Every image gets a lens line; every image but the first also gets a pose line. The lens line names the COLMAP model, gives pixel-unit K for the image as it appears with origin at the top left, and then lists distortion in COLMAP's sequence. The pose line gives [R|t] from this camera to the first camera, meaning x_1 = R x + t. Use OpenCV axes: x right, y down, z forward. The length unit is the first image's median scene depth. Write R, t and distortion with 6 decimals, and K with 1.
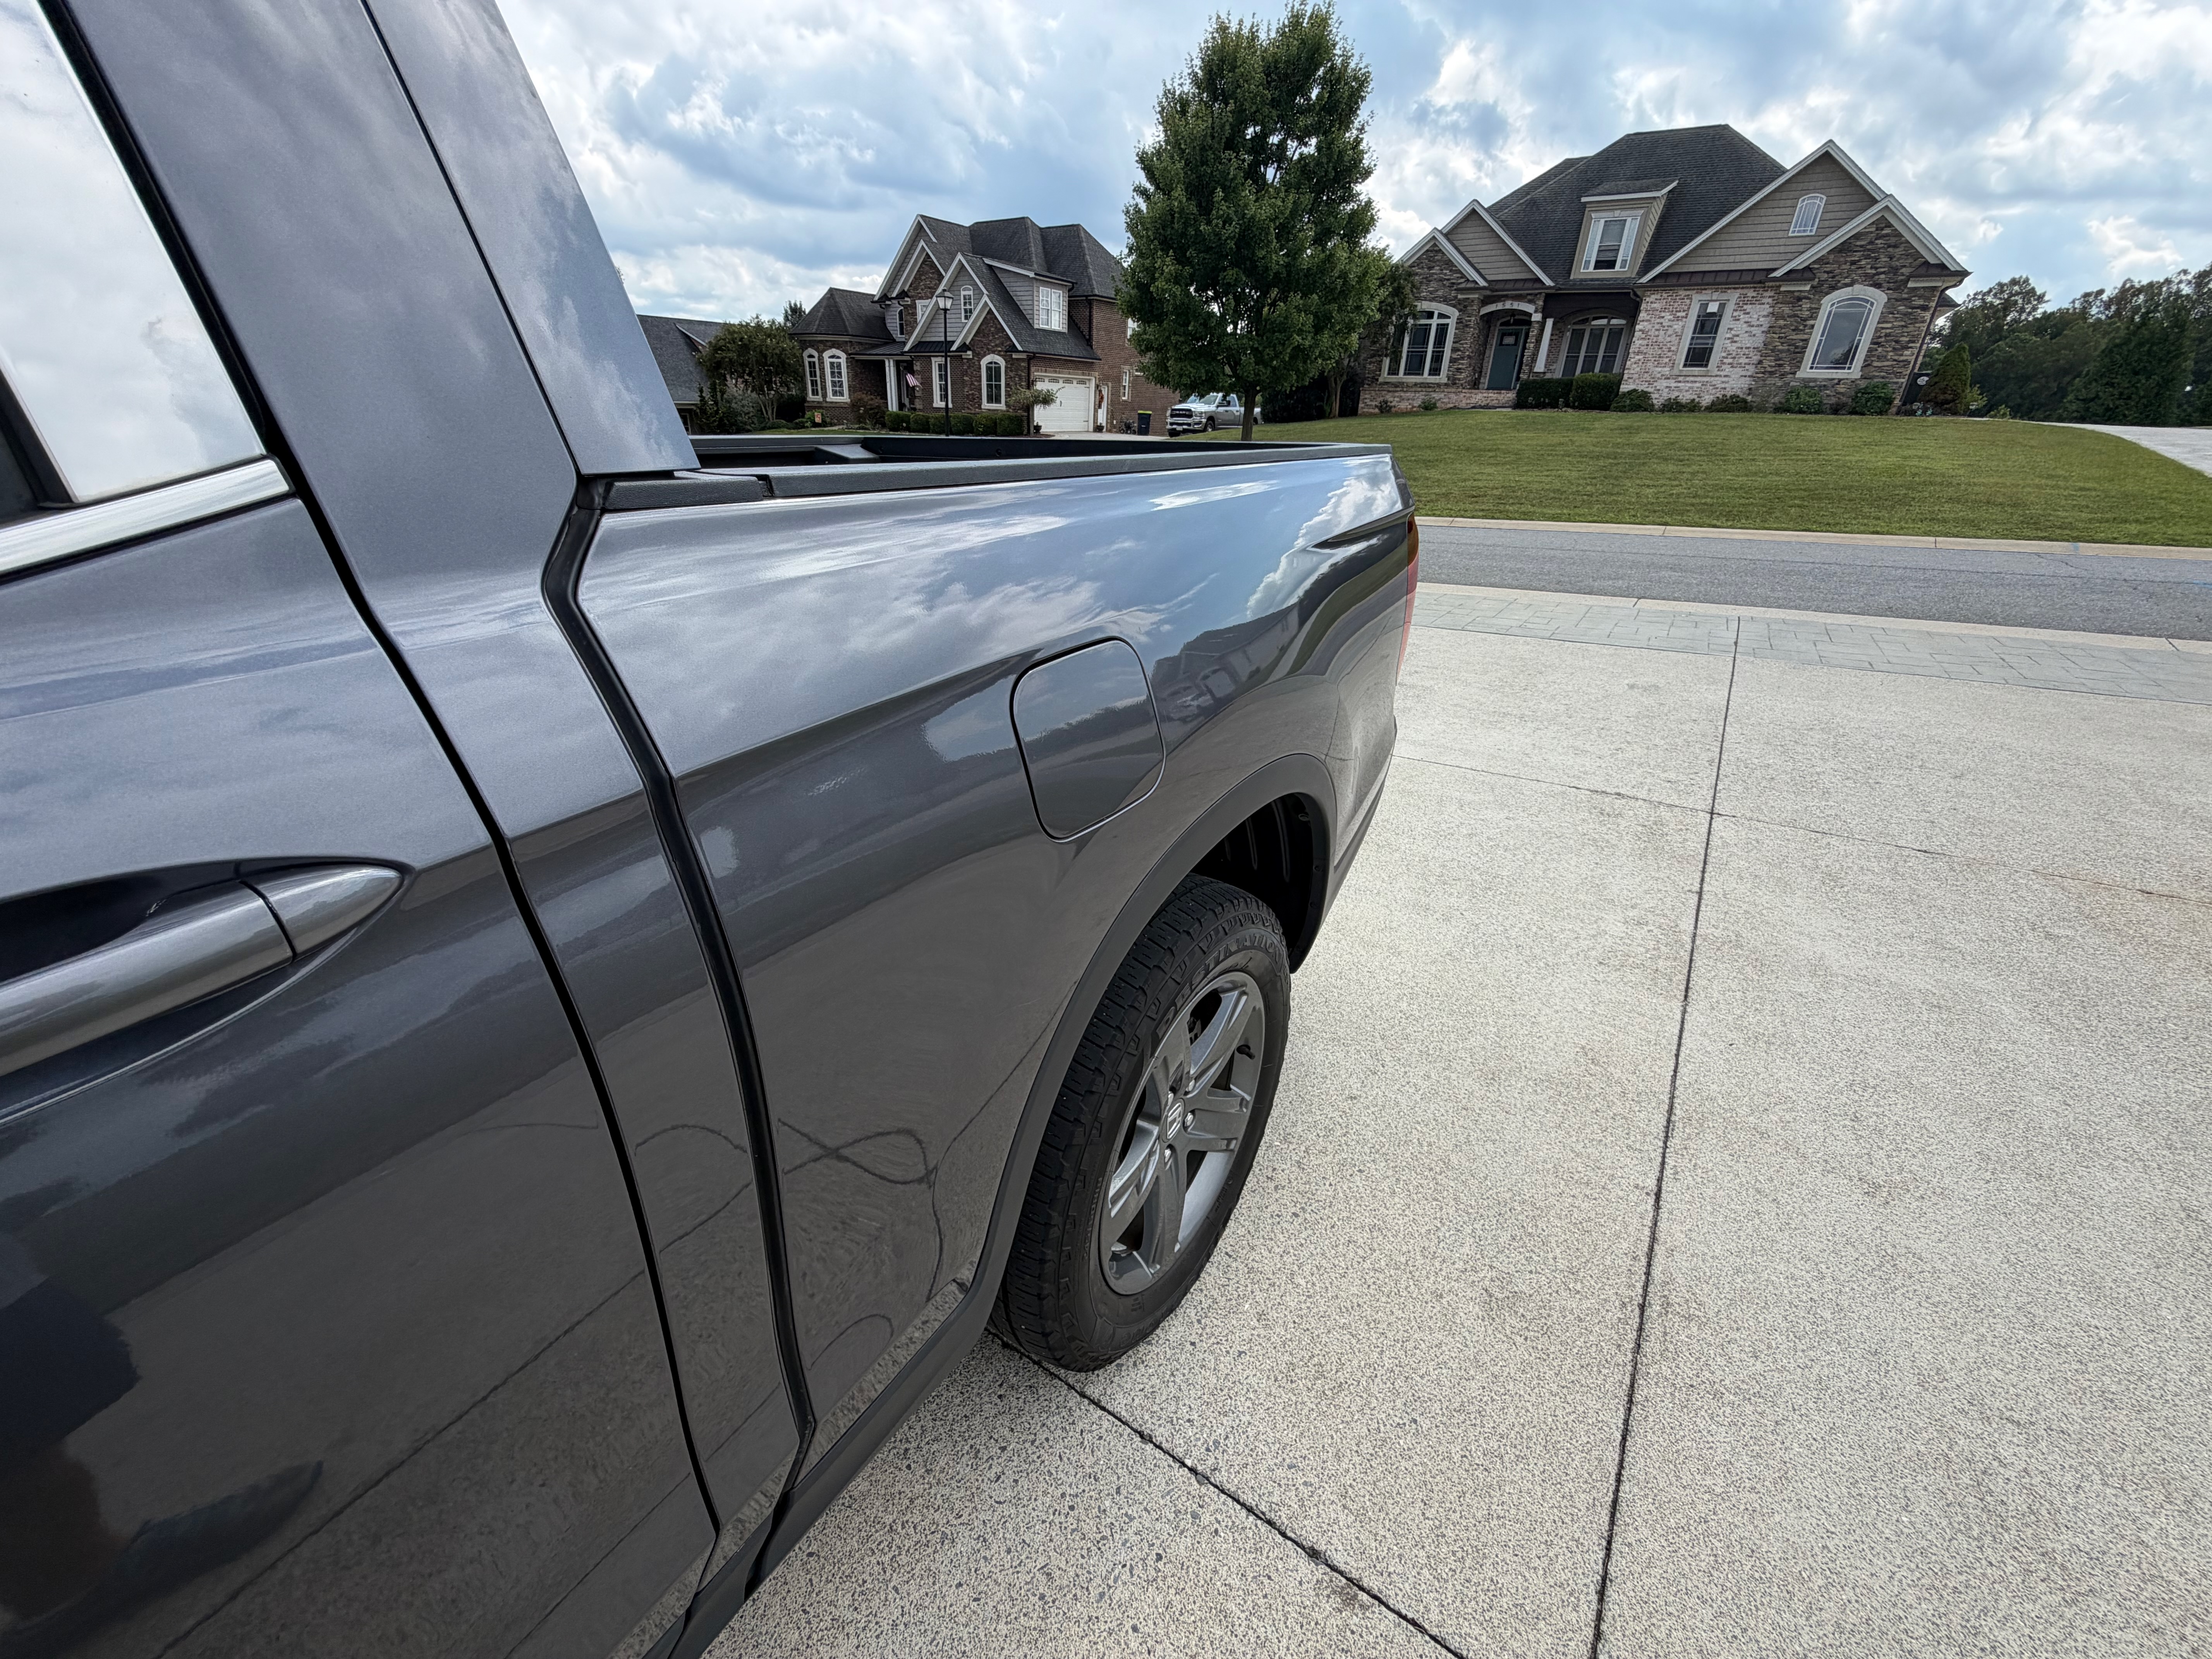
lens RADIAL K [[887.2, 0, 1100.3], [0, 887.2, 825.2], [0, 0, 1]] dist [0.000139, 0.000339]
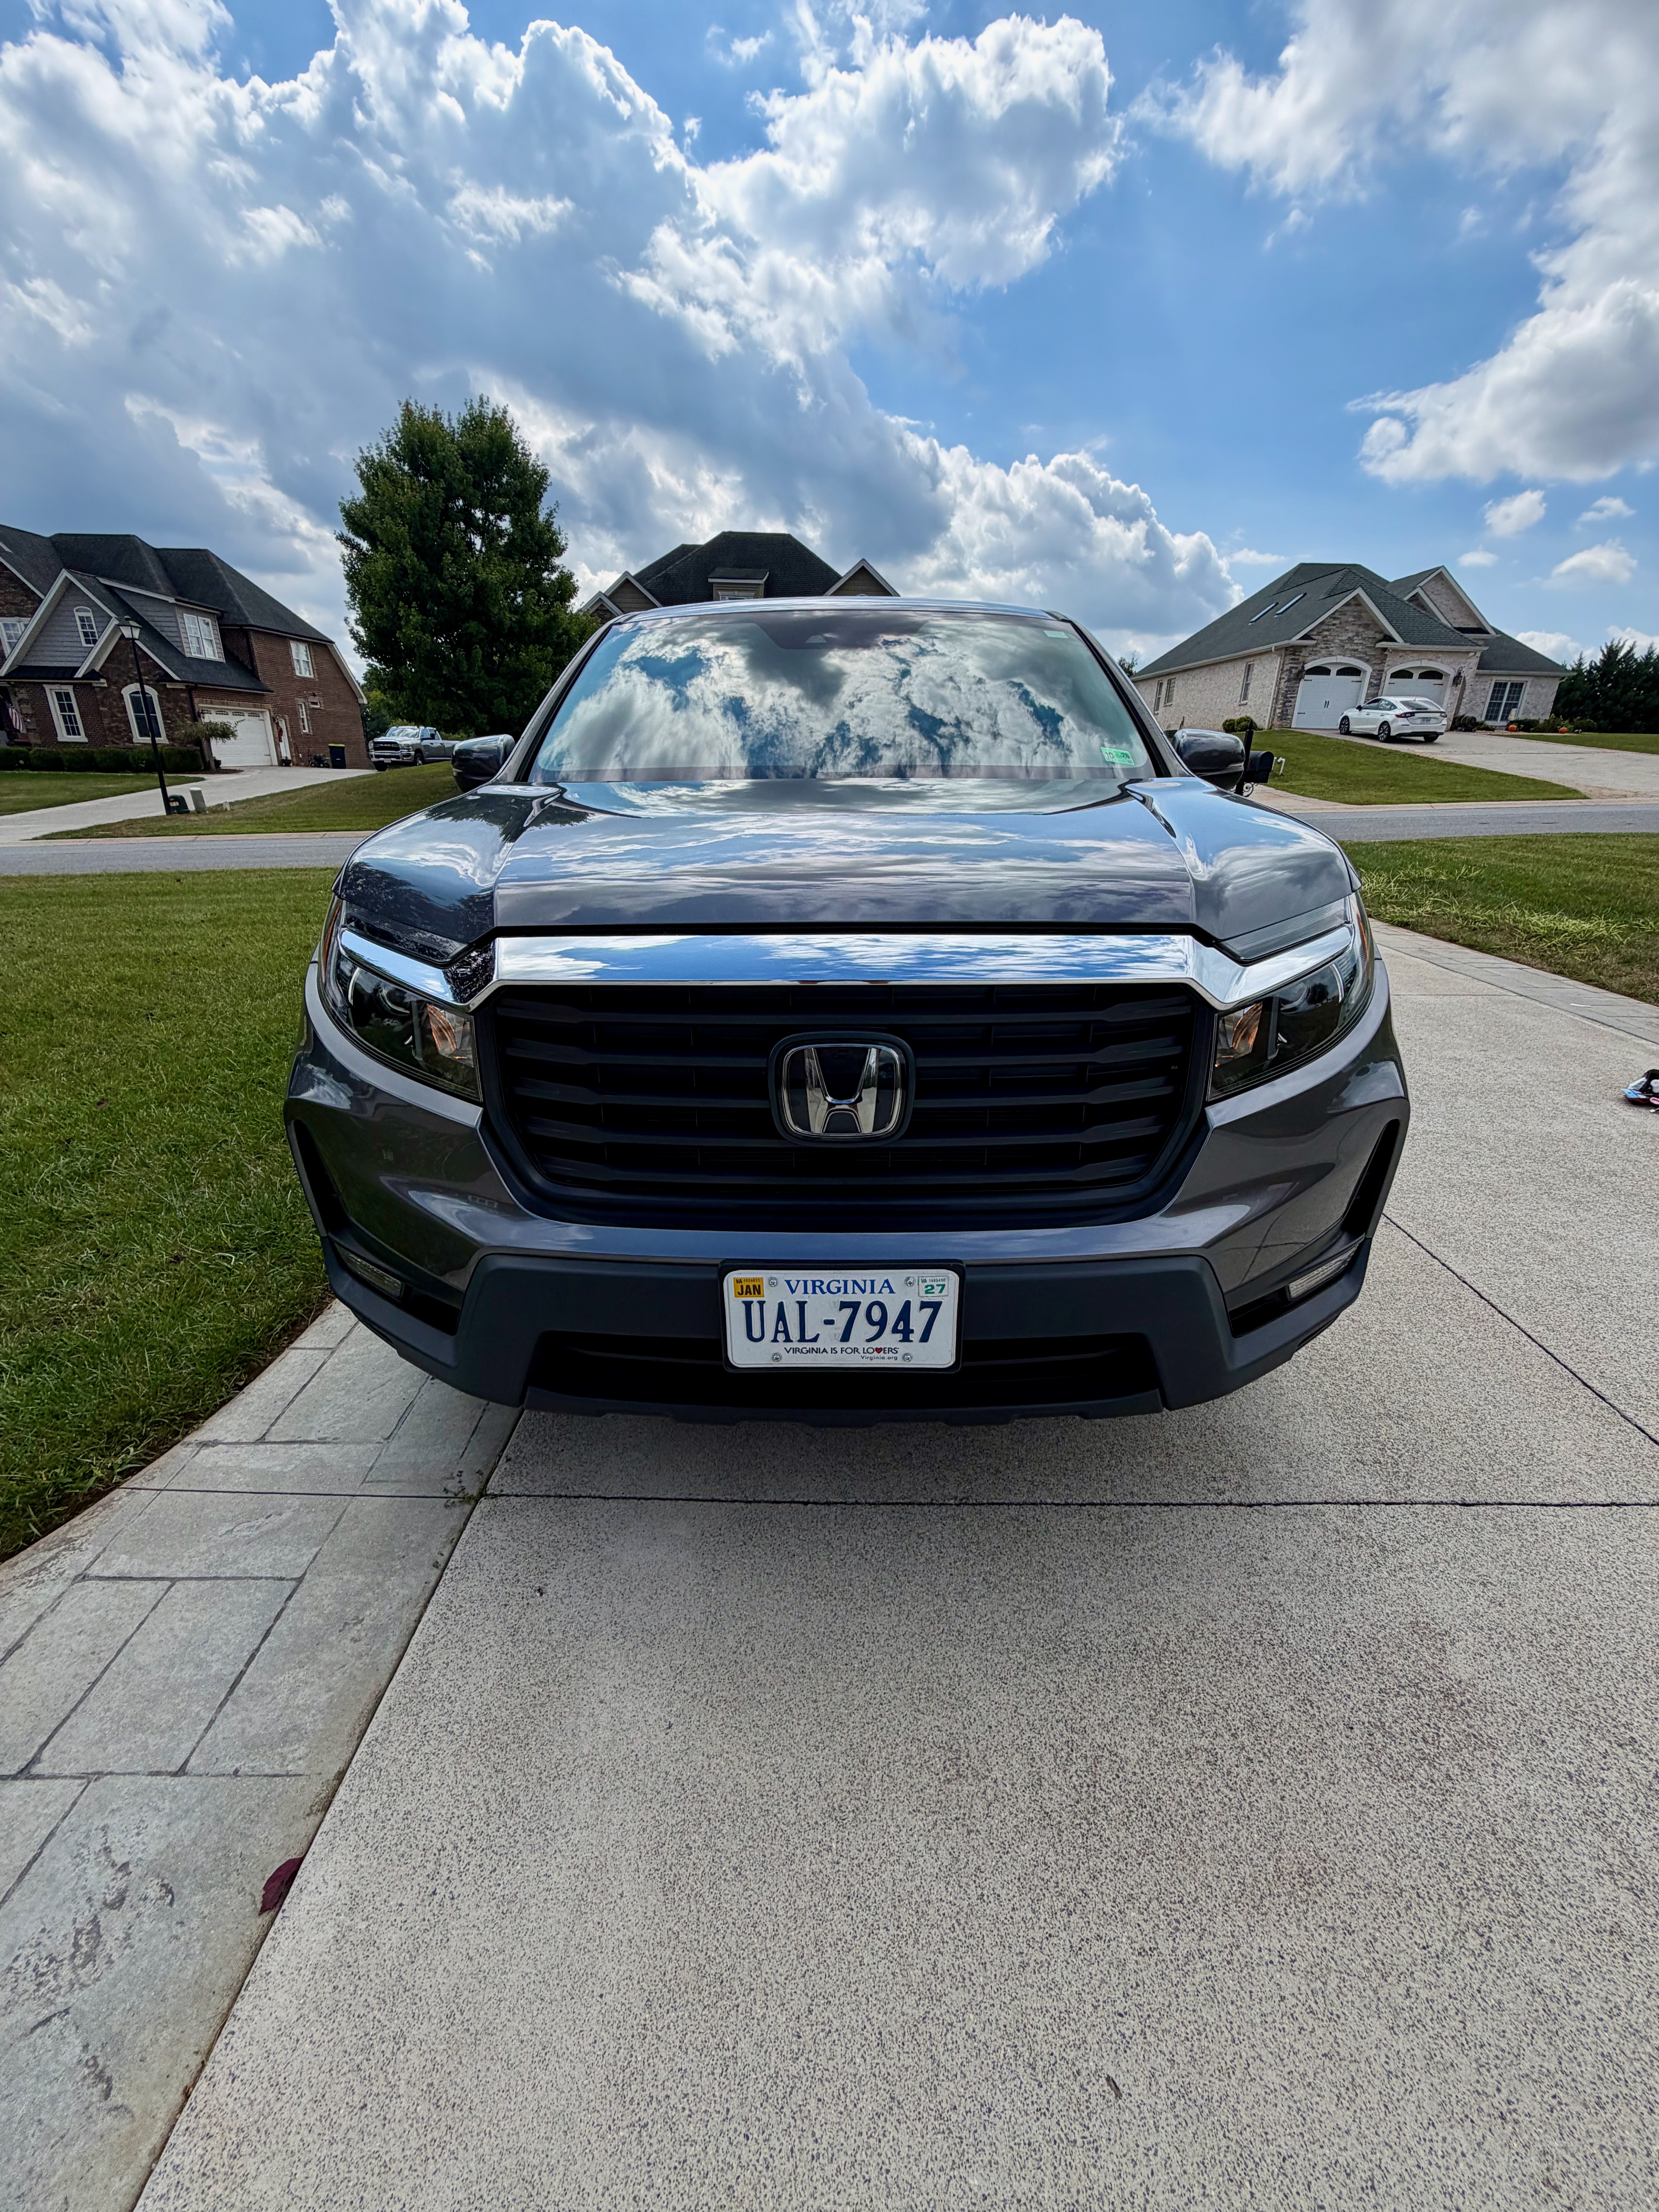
lens RADIAL K [[887.2, 0, 815.8], [0, 887.2, 1100.7], [0, 0, 1]] dist [0.000139, 0.000339]
pose [[0.833950, -0.212287, 0.509373, -0.134223], [0.238715, 0.970991, 0.013844, 0.040108], [-0.497535, 0.110050, 0.860434, -0.090052]]
